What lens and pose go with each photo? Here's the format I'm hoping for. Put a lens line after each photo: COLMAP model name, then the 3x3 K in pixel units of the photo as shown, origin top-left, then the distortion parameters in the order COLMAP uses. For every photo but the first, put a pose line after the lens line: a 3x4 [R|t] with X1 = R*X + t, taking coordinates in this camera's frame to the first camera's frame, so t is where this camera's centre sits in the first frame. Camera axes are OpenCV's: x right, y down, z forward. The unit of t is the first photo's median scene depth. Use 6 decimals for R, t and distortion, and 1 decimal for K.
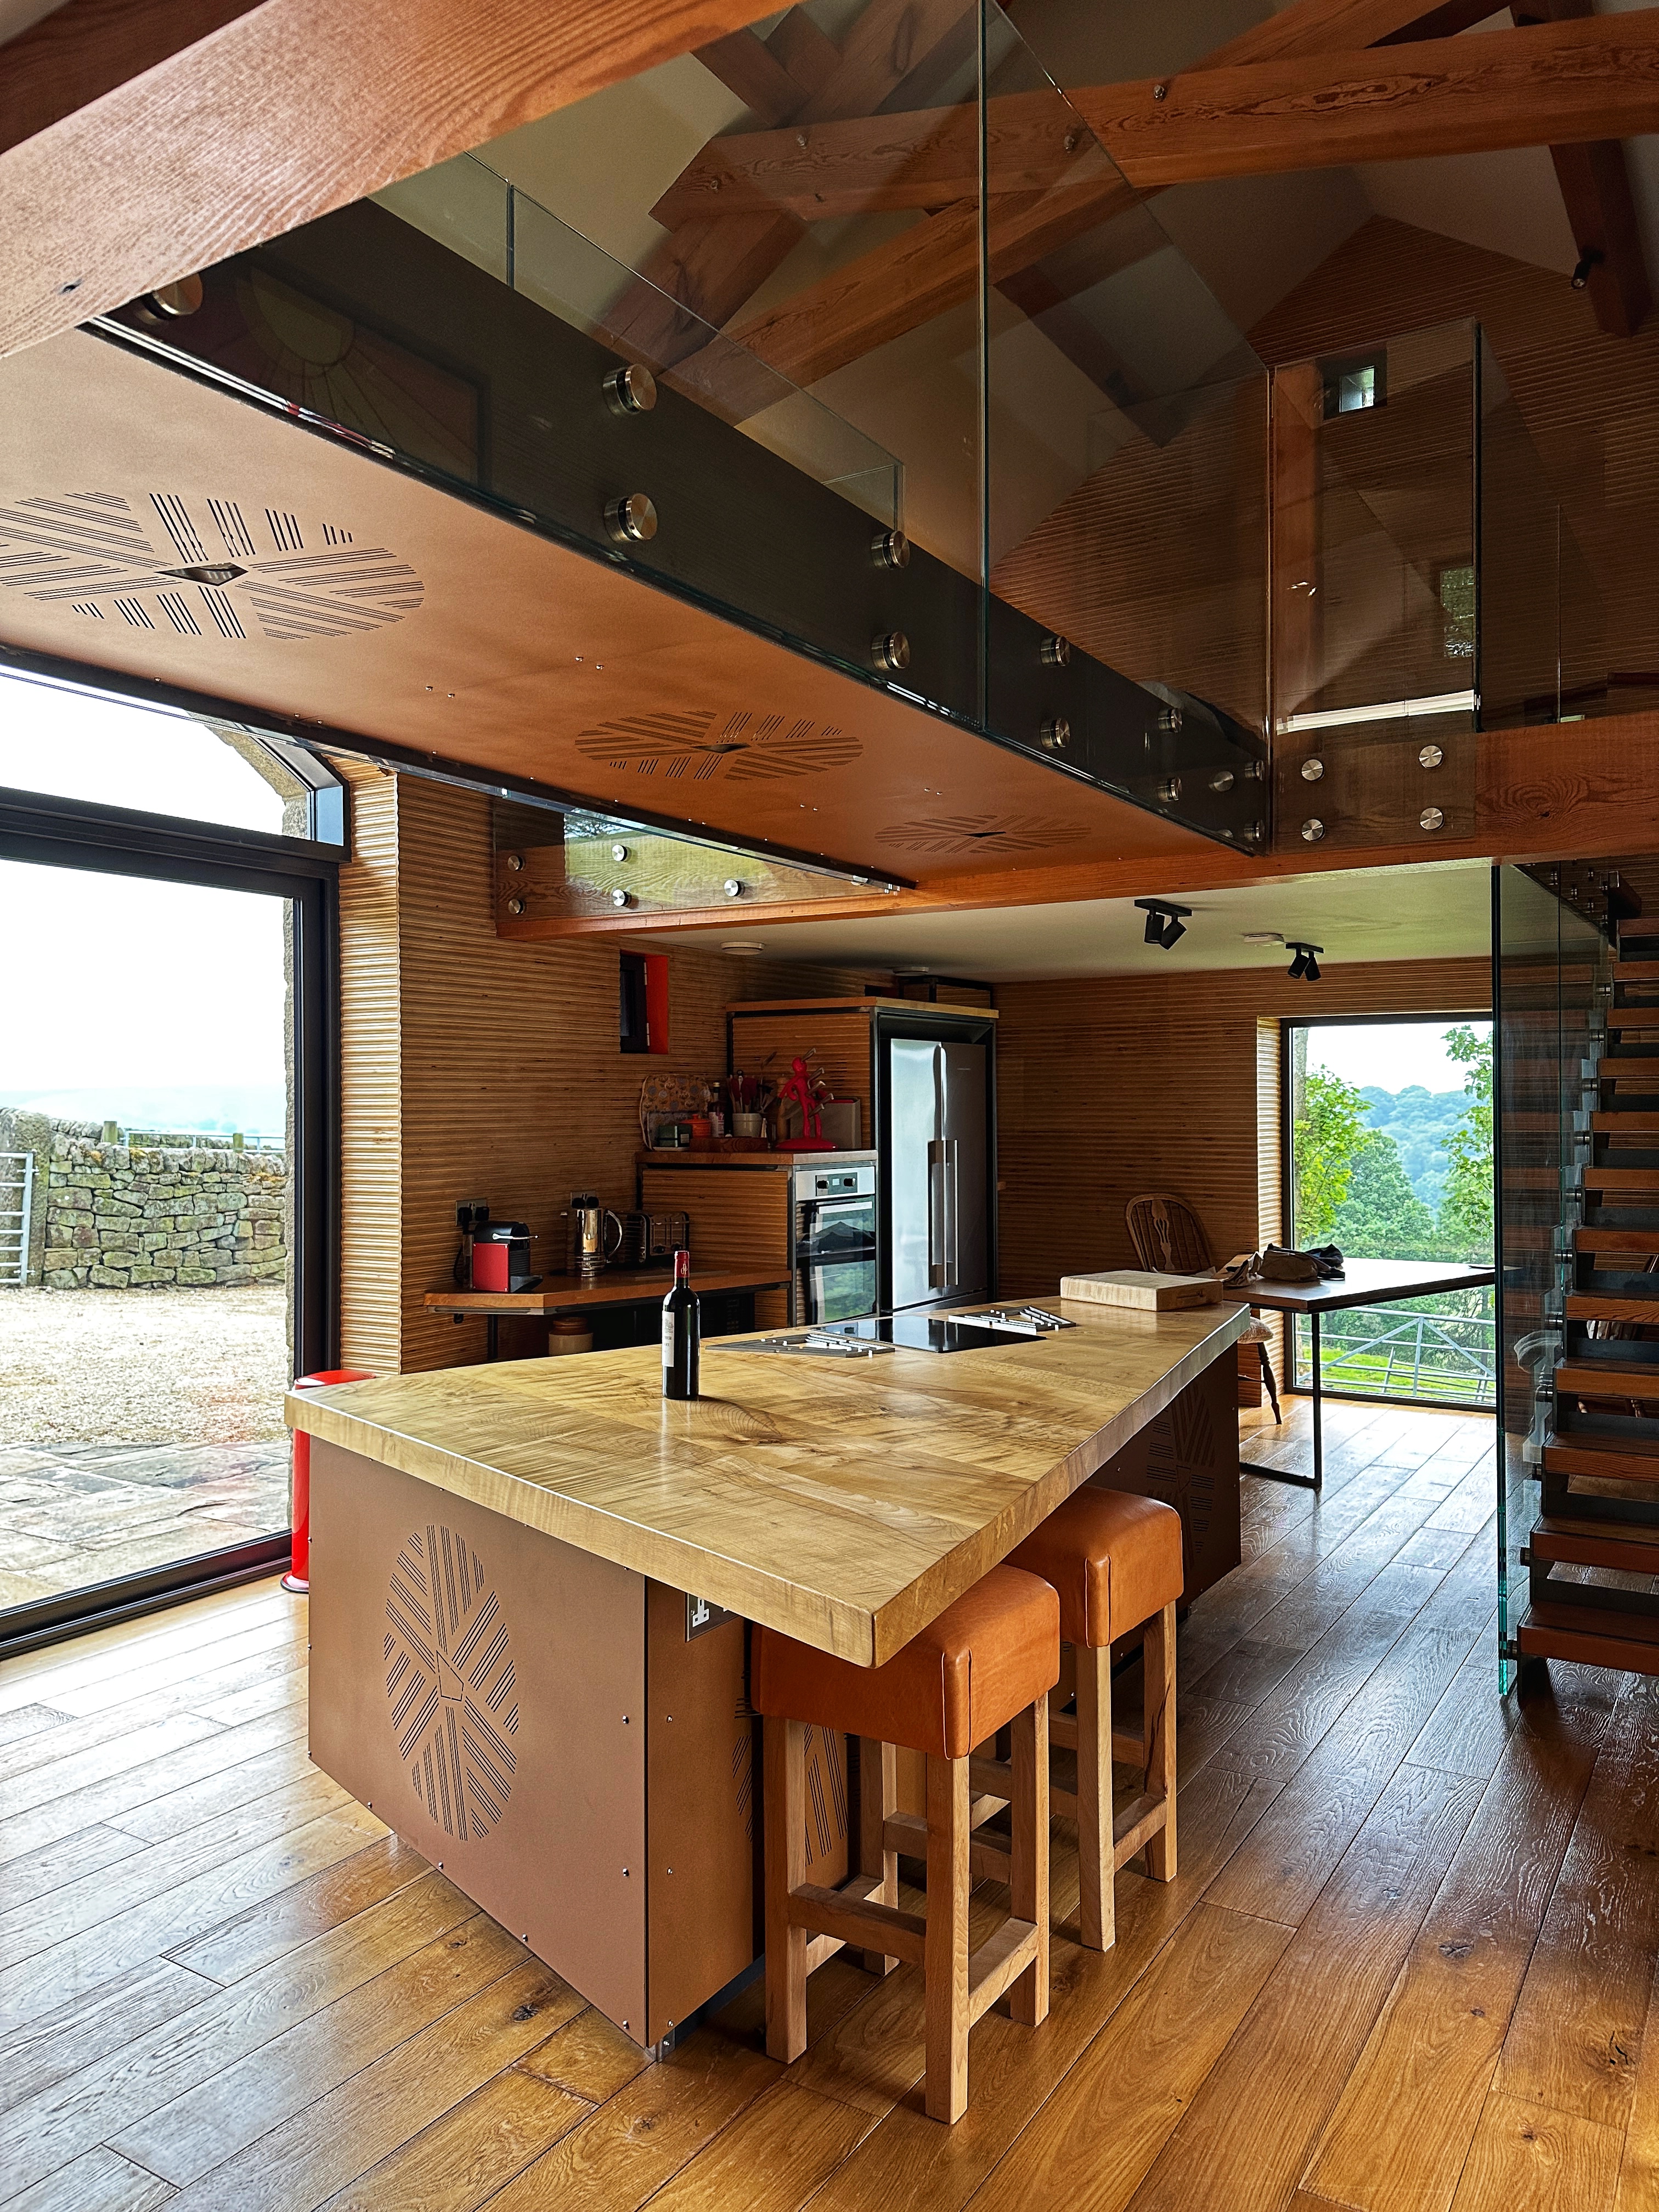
lens RADIAL K [[1562.3, 0, 828.1], [0, 1562.3, 1118.3], [0, 0, 1]] dist [0.092154, -0.090224]
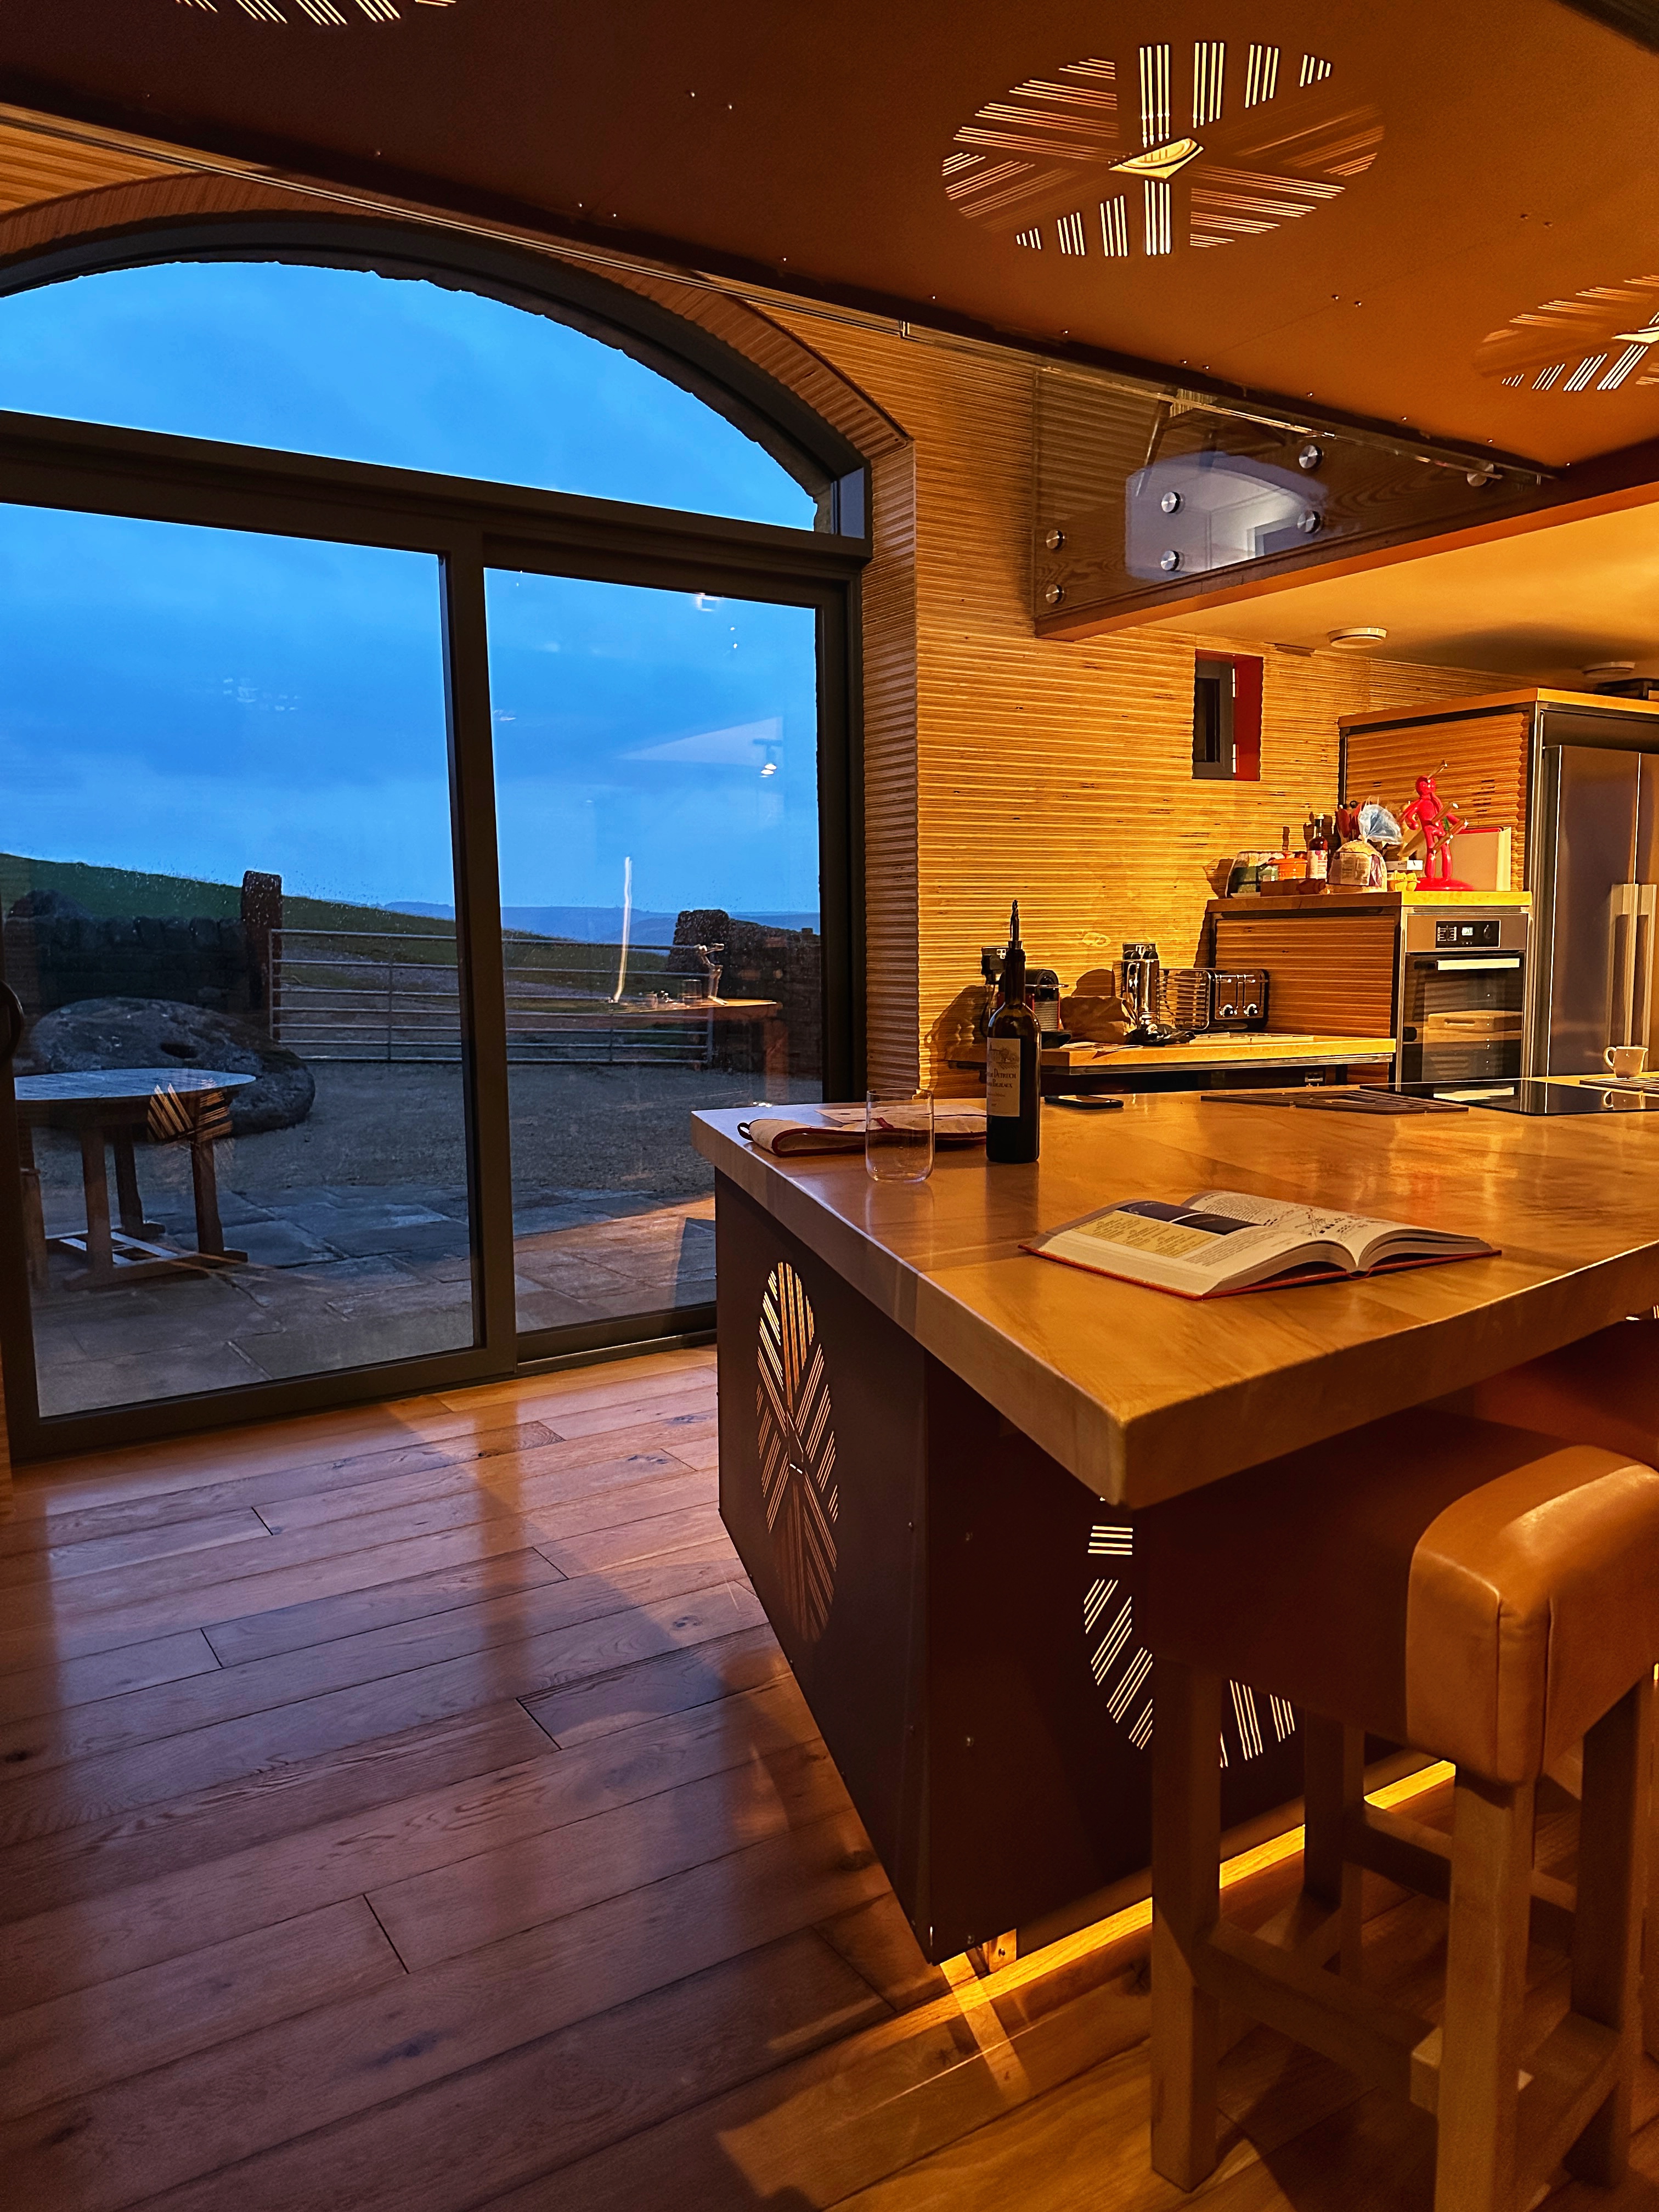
lens RADIAL K [[1562.3, 0, 828.1], [0, 1562.3, 1118.3], [0, 0, 1]] dist [0.092154, -0.090224]
pose [[0.907188, 0.045046, -0.418308, 0.058026], [0.003410, 0.993432, 0.114374, 0.047189], [0.420712, -0.105185, 0.901076, 0.152935]]
